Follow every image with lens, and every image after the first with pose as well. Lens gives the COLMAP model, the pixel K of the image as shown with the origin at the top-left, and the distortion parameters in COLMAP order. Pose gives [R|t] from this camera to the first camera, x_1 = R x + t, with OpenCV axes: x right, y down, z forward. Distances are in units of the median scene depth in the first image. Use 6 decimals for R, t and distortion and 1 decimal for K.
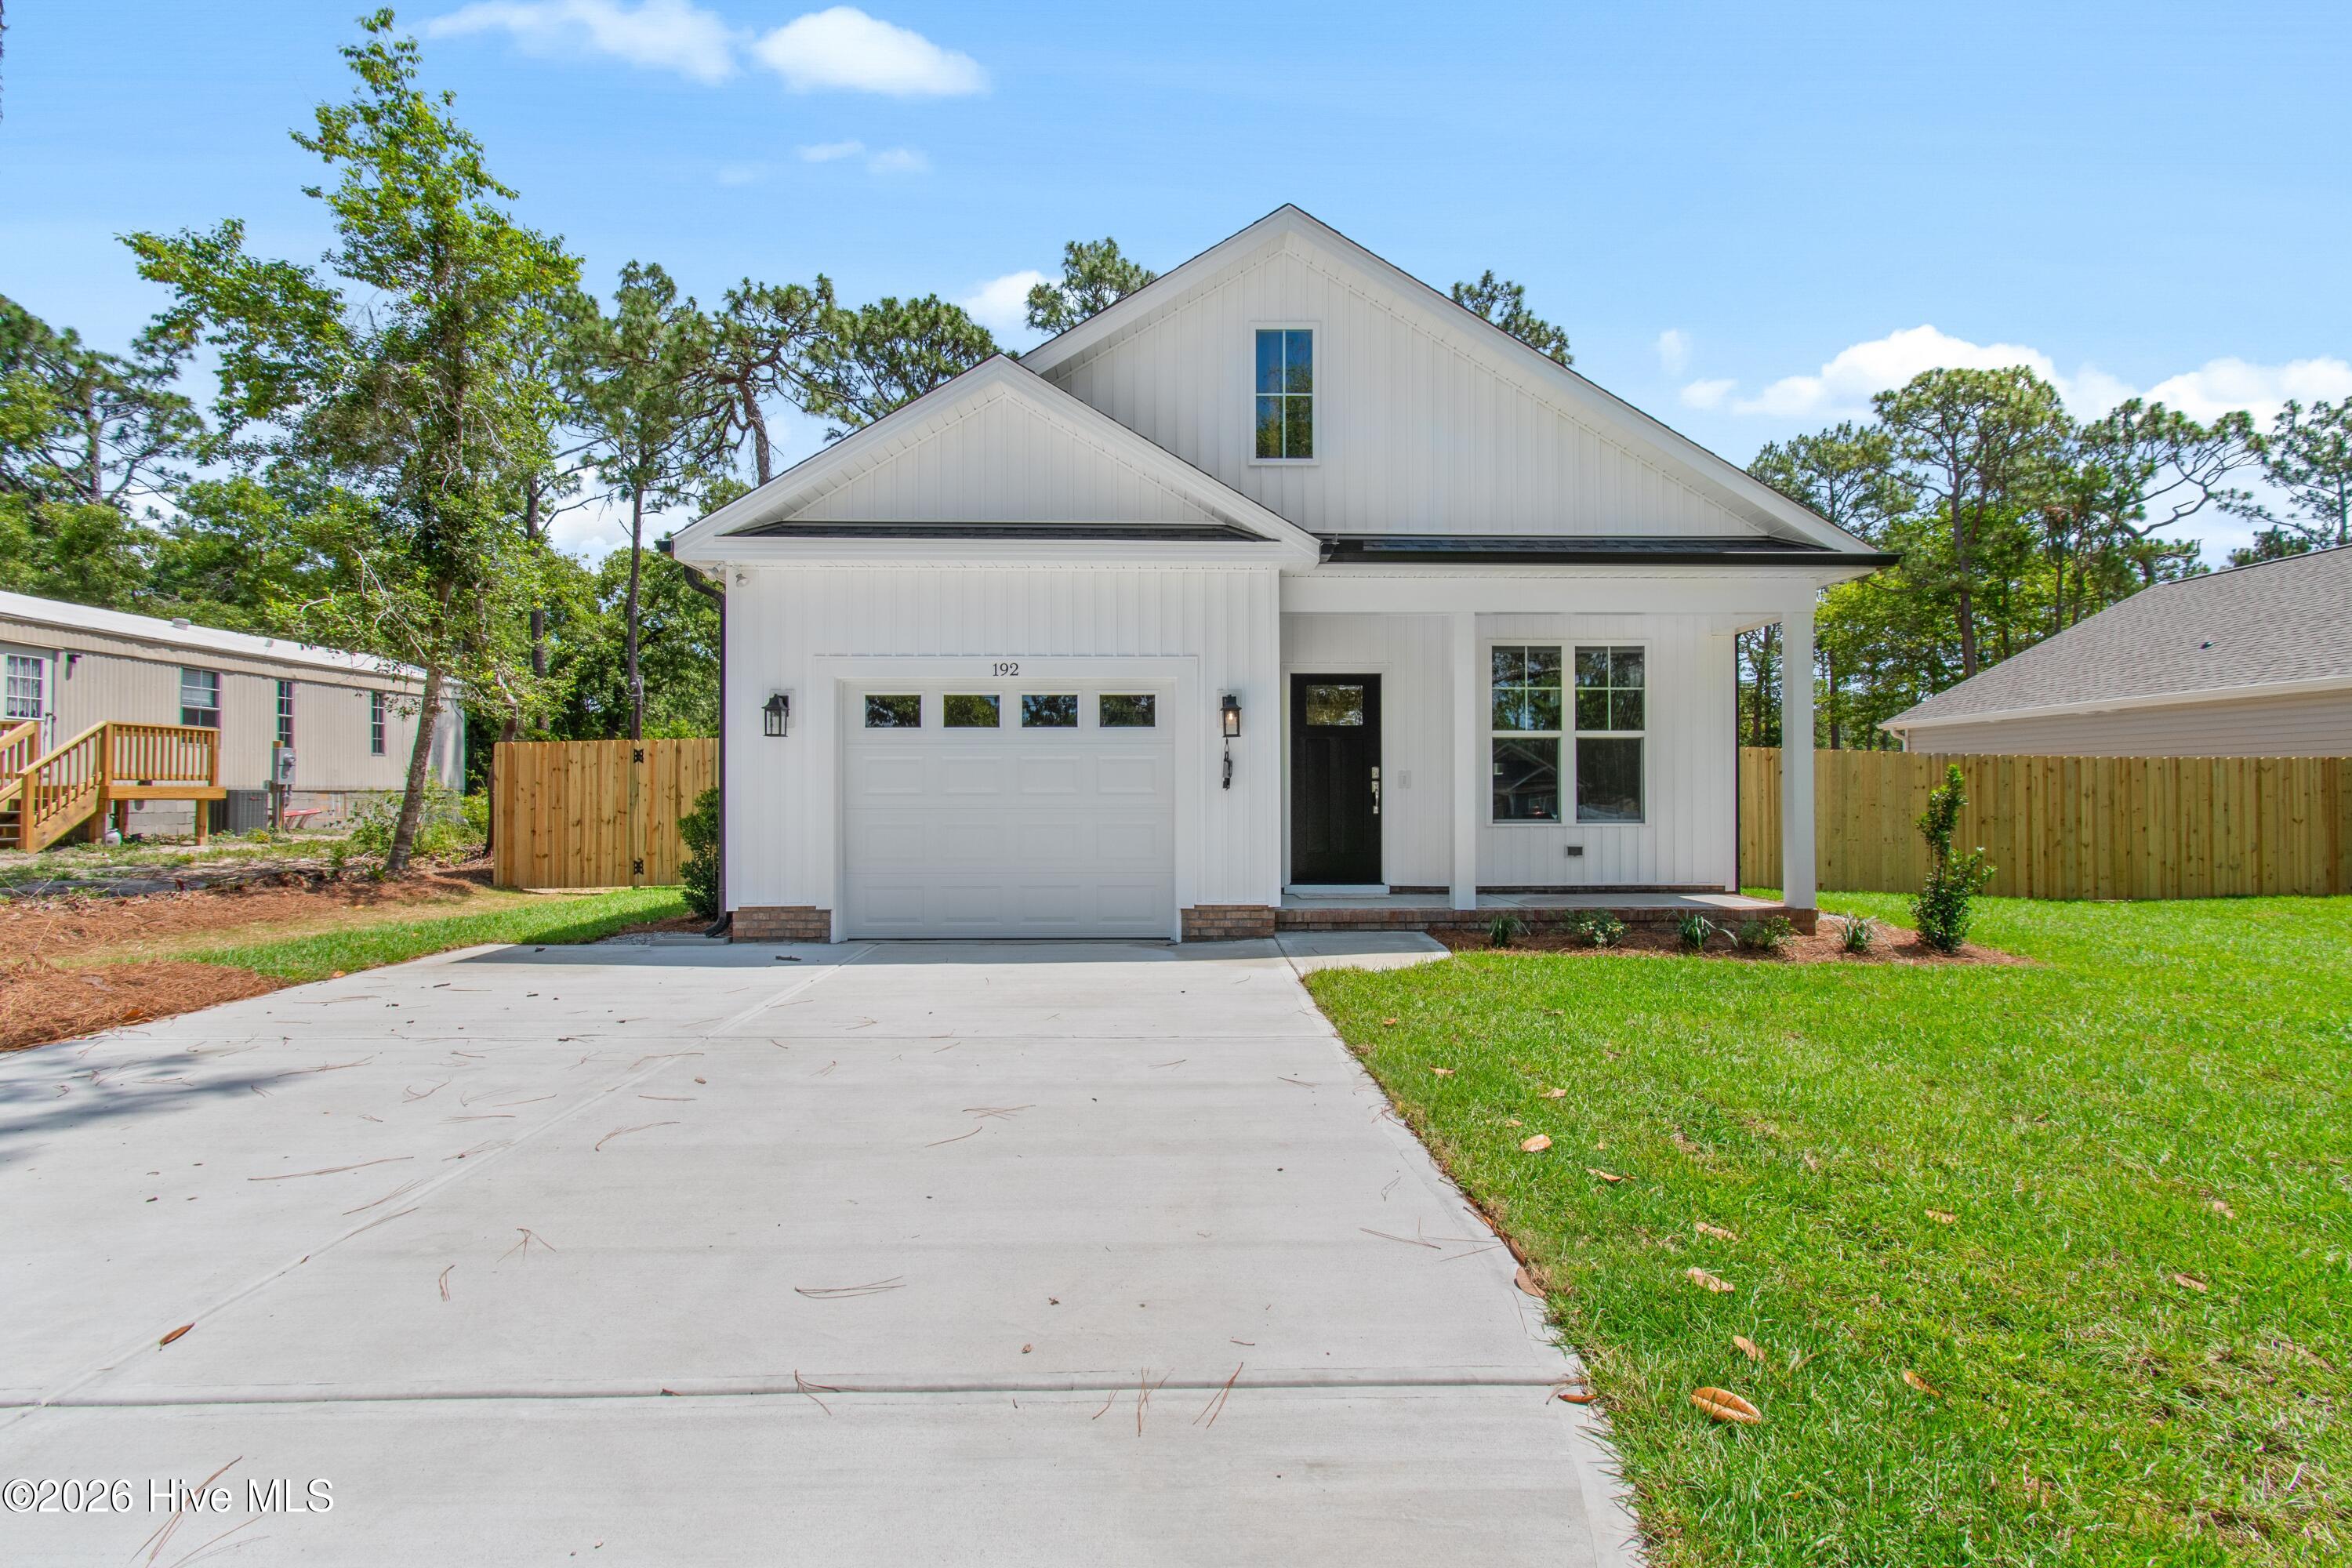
lens RADIAL K [[1043.1, 0, 1179.9], [0, 1043.1, 780.4], [0, 0, 1]] dist [0.004018, -0.000536]
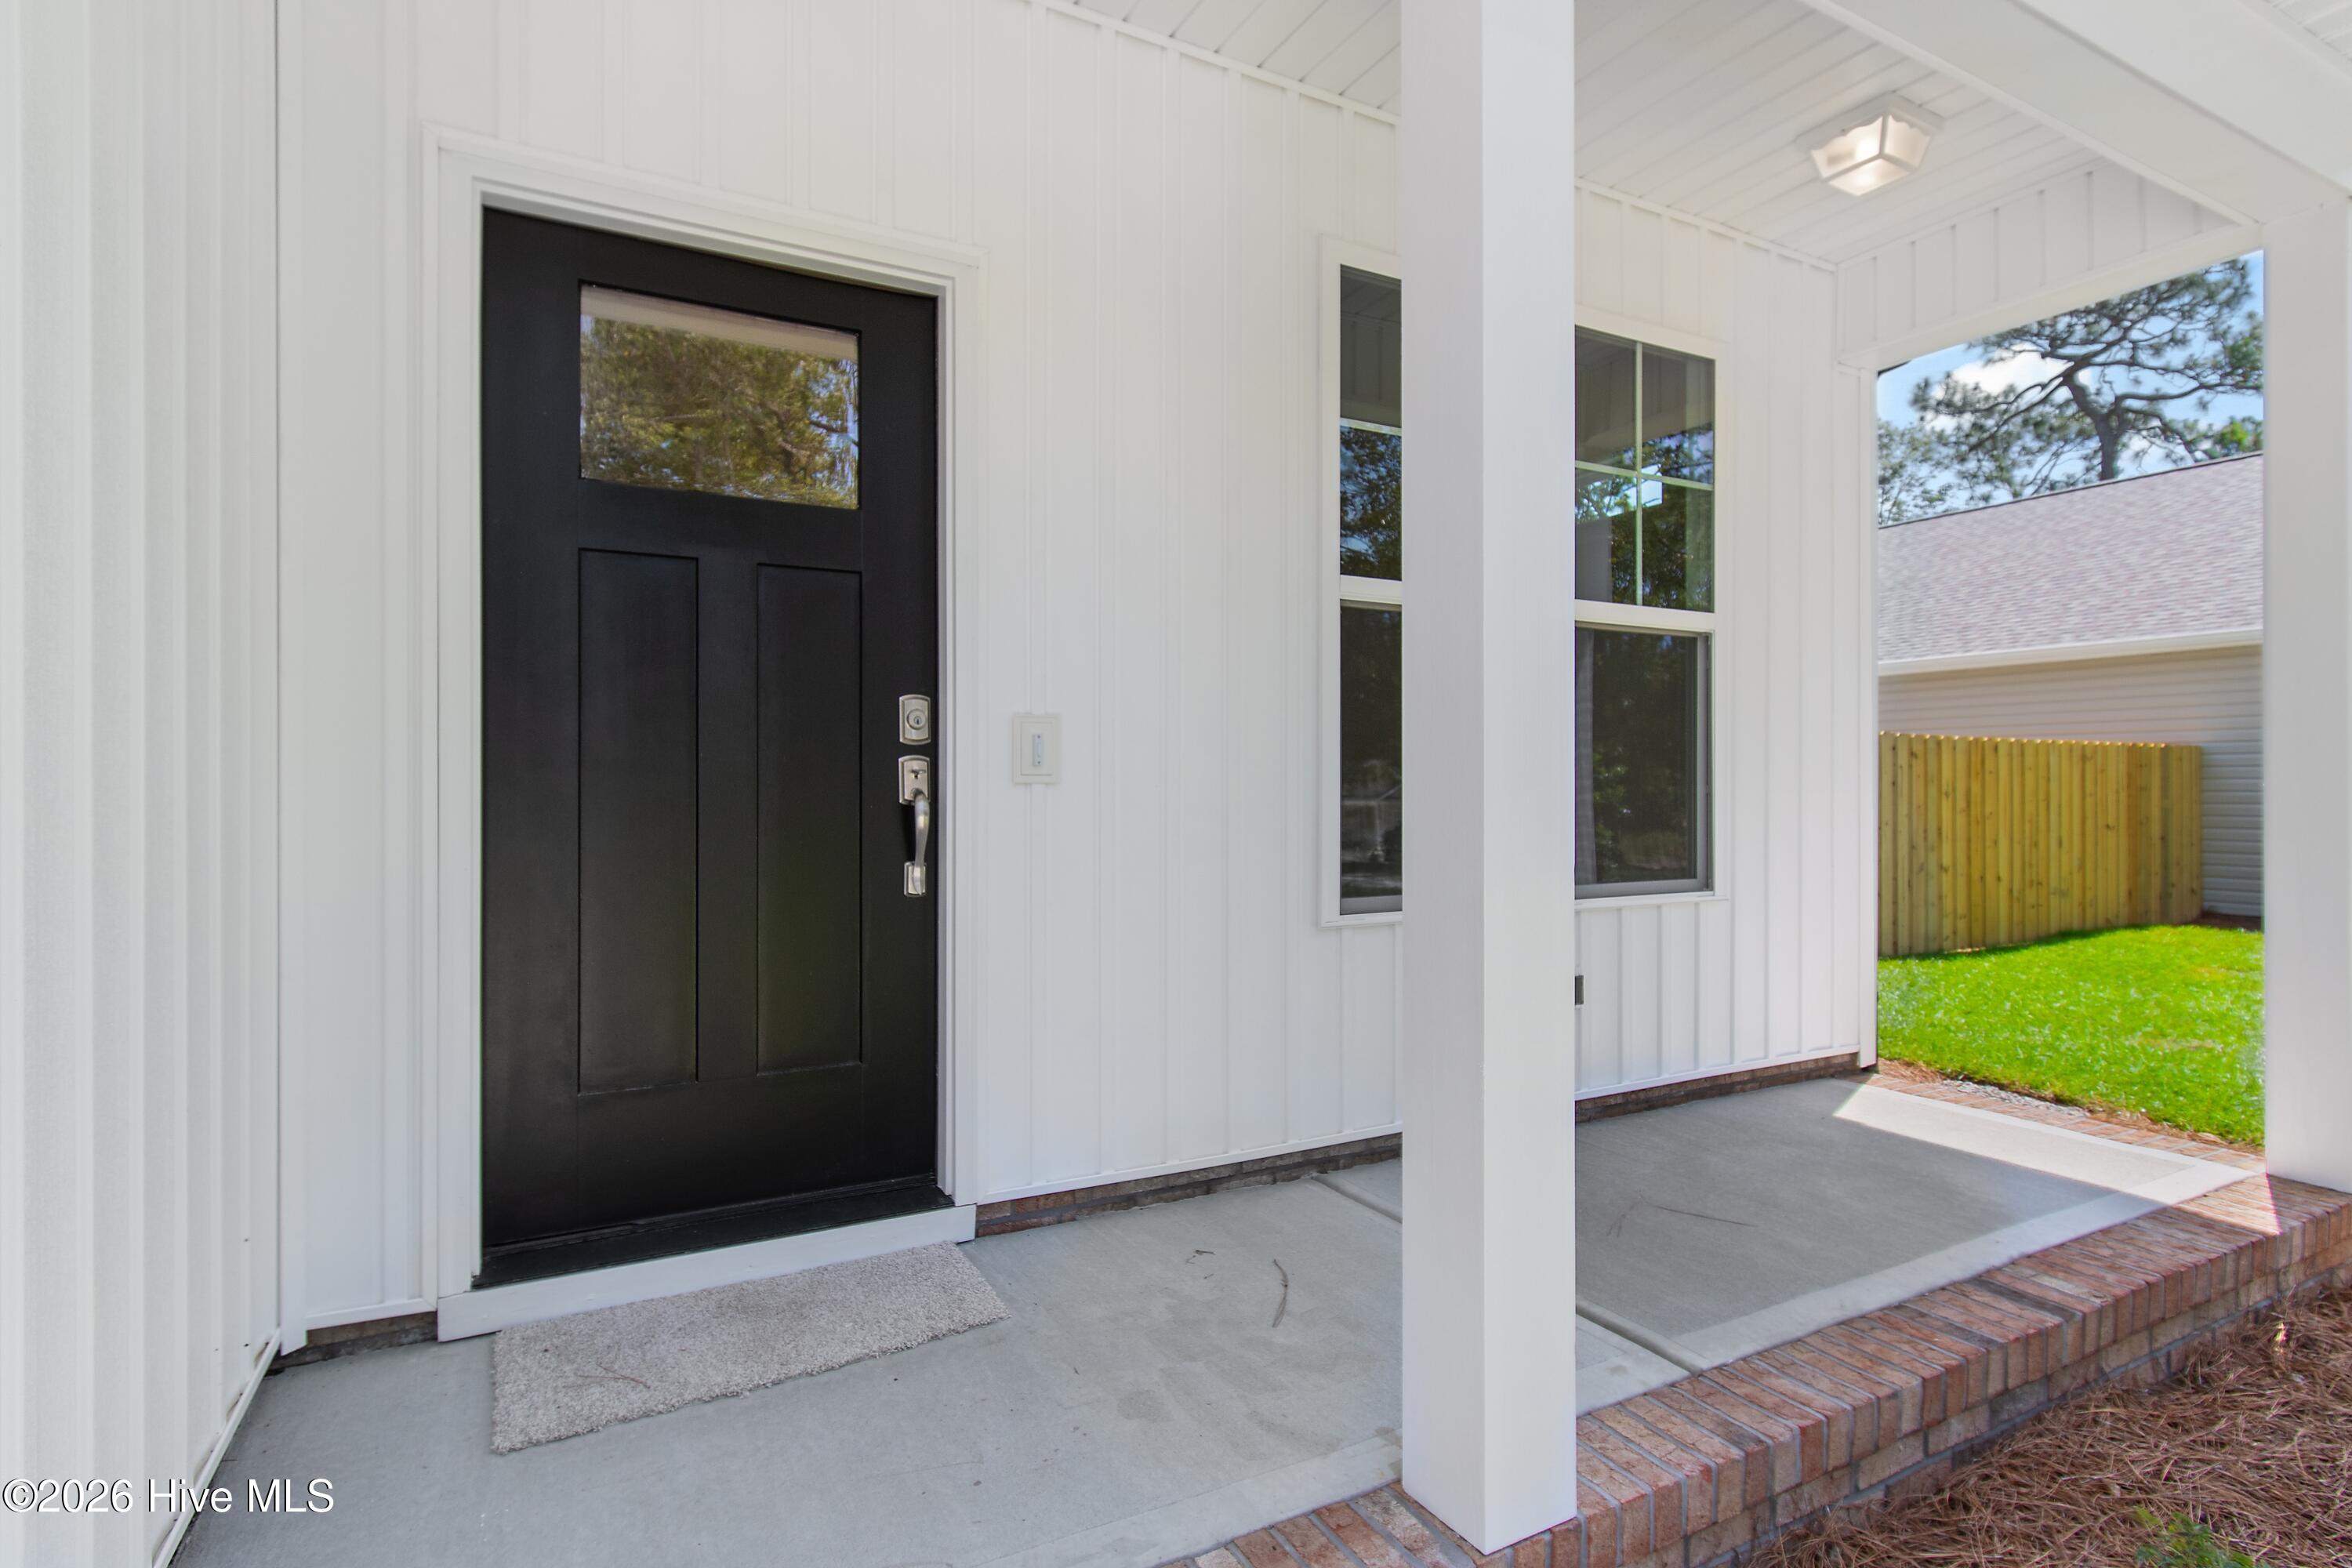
lens RADIAL K [[1173.4, 0, 1171.3], [0, 1173.4, 776.5], [0, 0, 1]] dist [0.000417, -0.000022]
pose [[0.893435, 0.004888, 0.449167, 0.121917], [-0.009548, 0.999922, 0.008112, 0.002574], [-0.449092, -0.011537, 0.893411, 0.744733]]
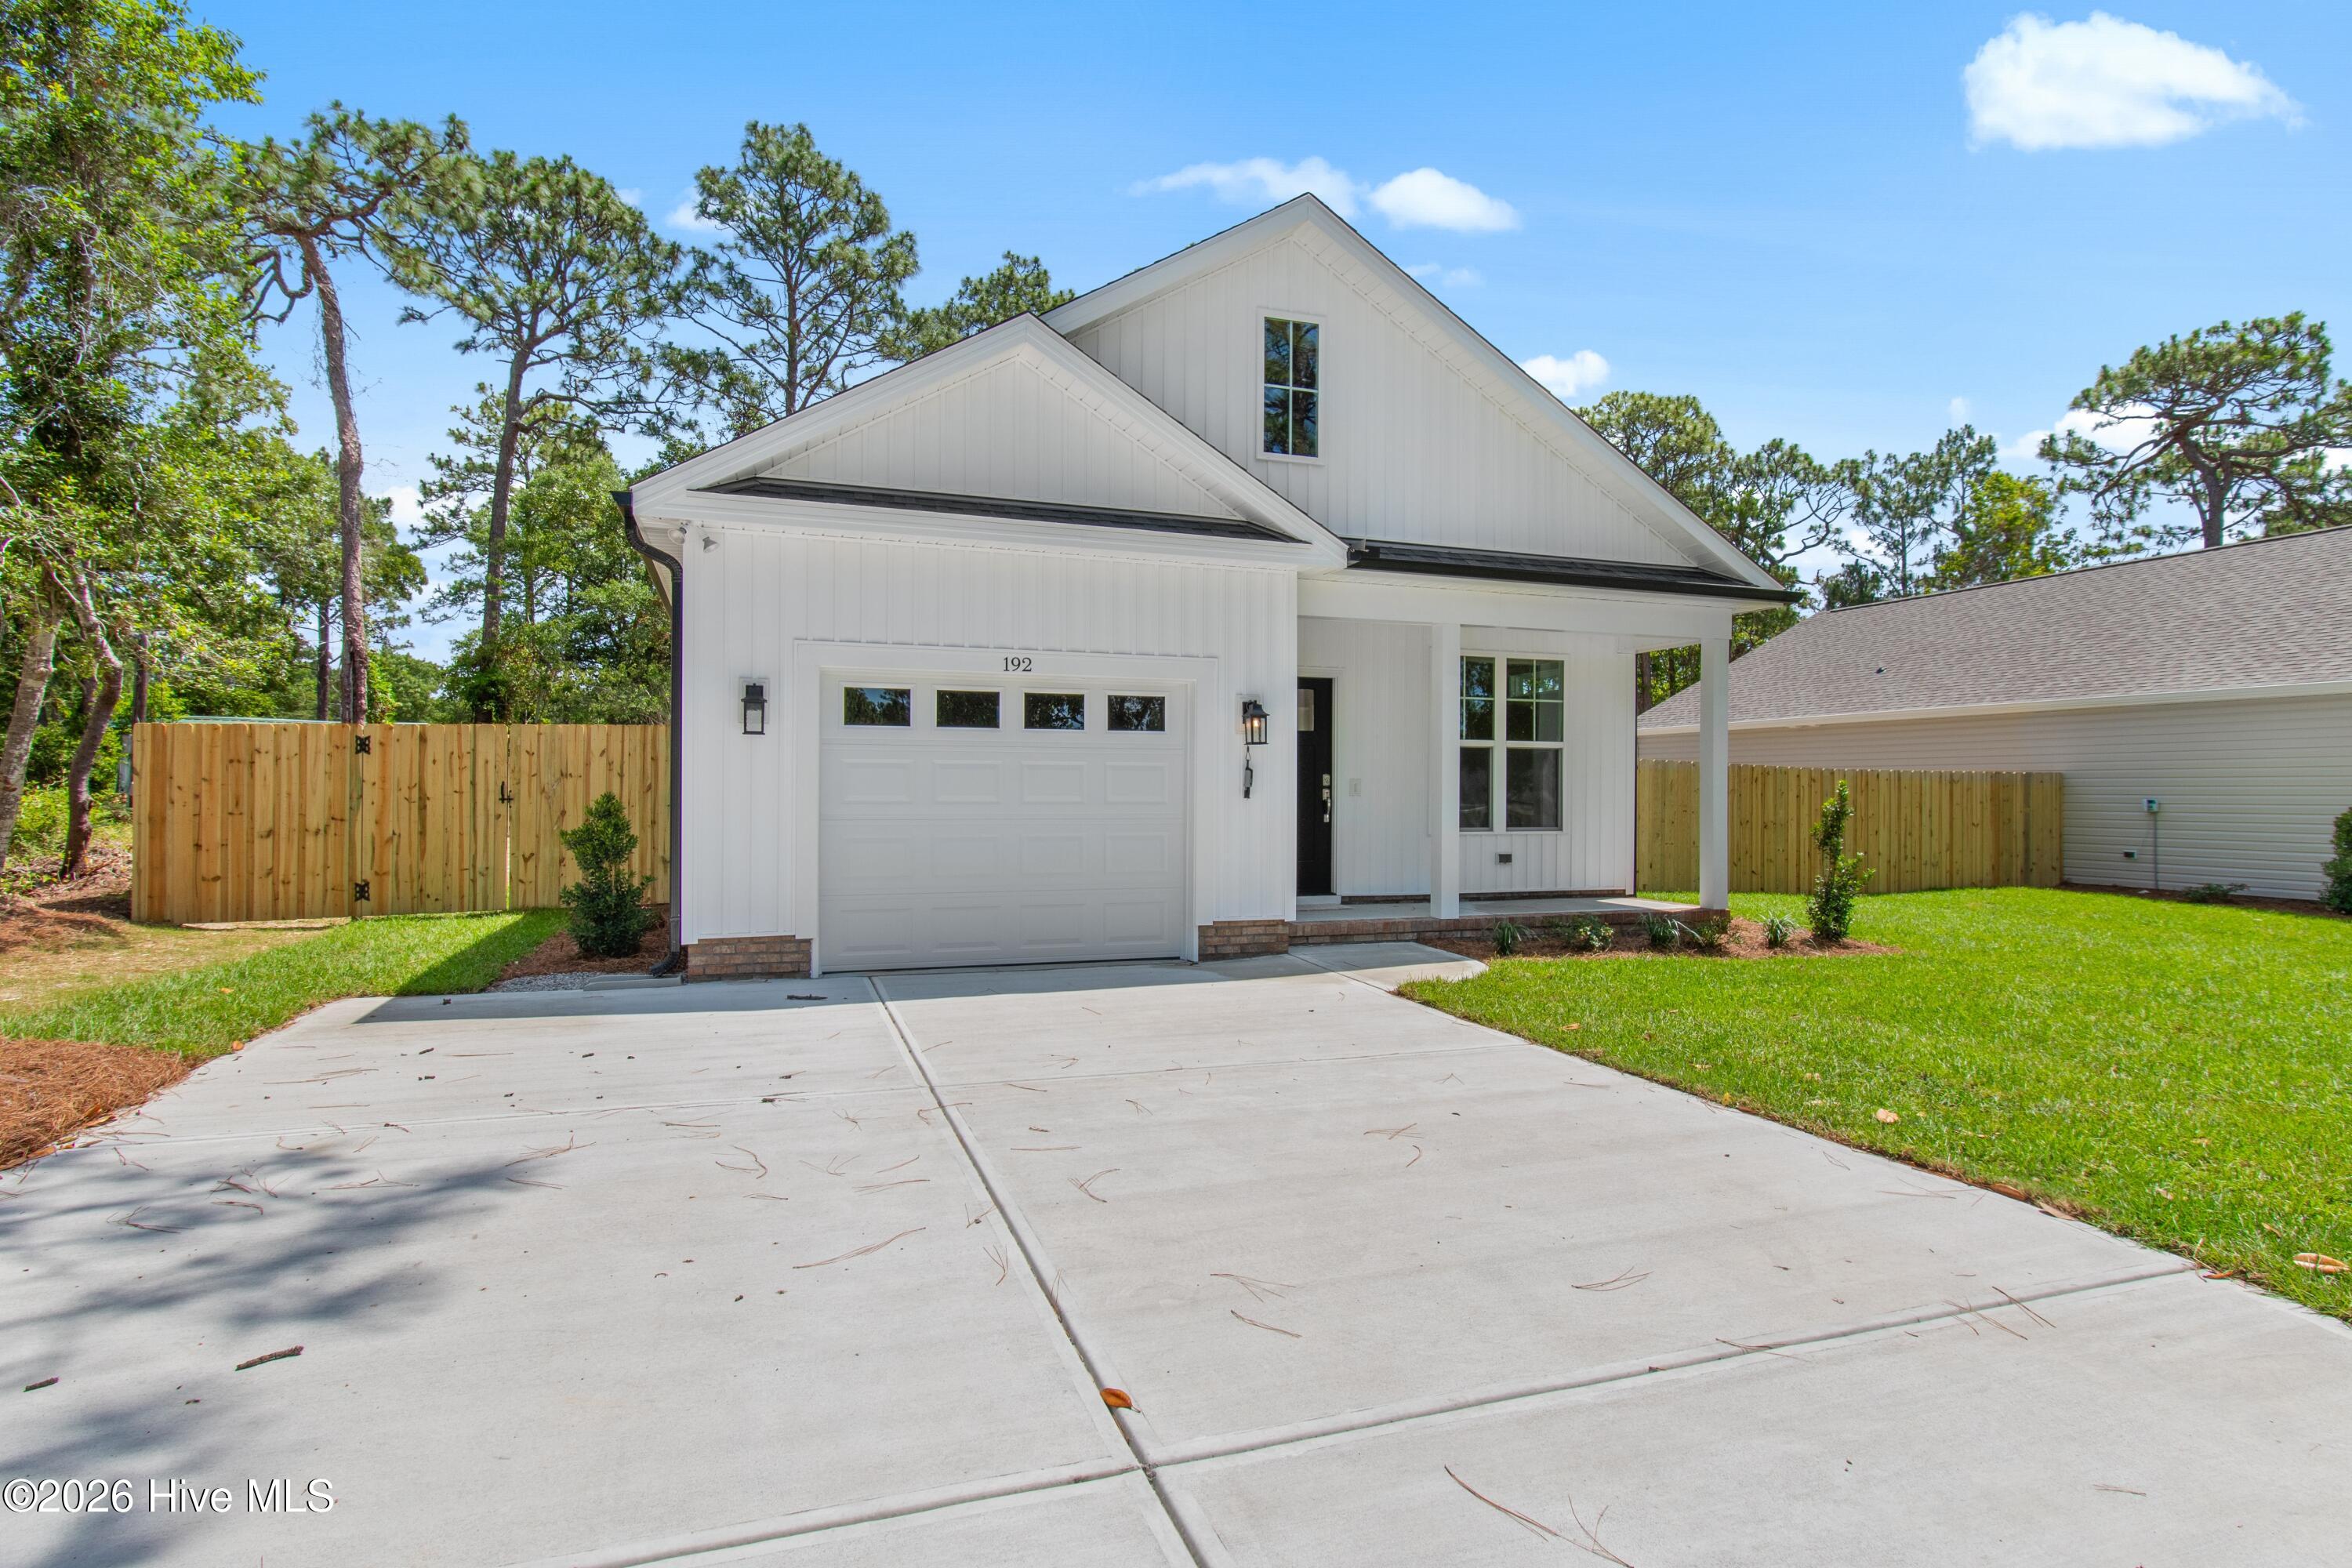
lens RADIAL K [[1192.8, 0, 1175.4], [0, 1192.8, 779.7], [0, 0, 1]] dist [0.002494, -0.001100]
pose [[0.951226, 0.009333, 0.308353, -0.290475], [-0.011009, 0.999933, 0.003698, -0.010302], [-0.308298, -0.006912, 0.951265, -0.012835]]
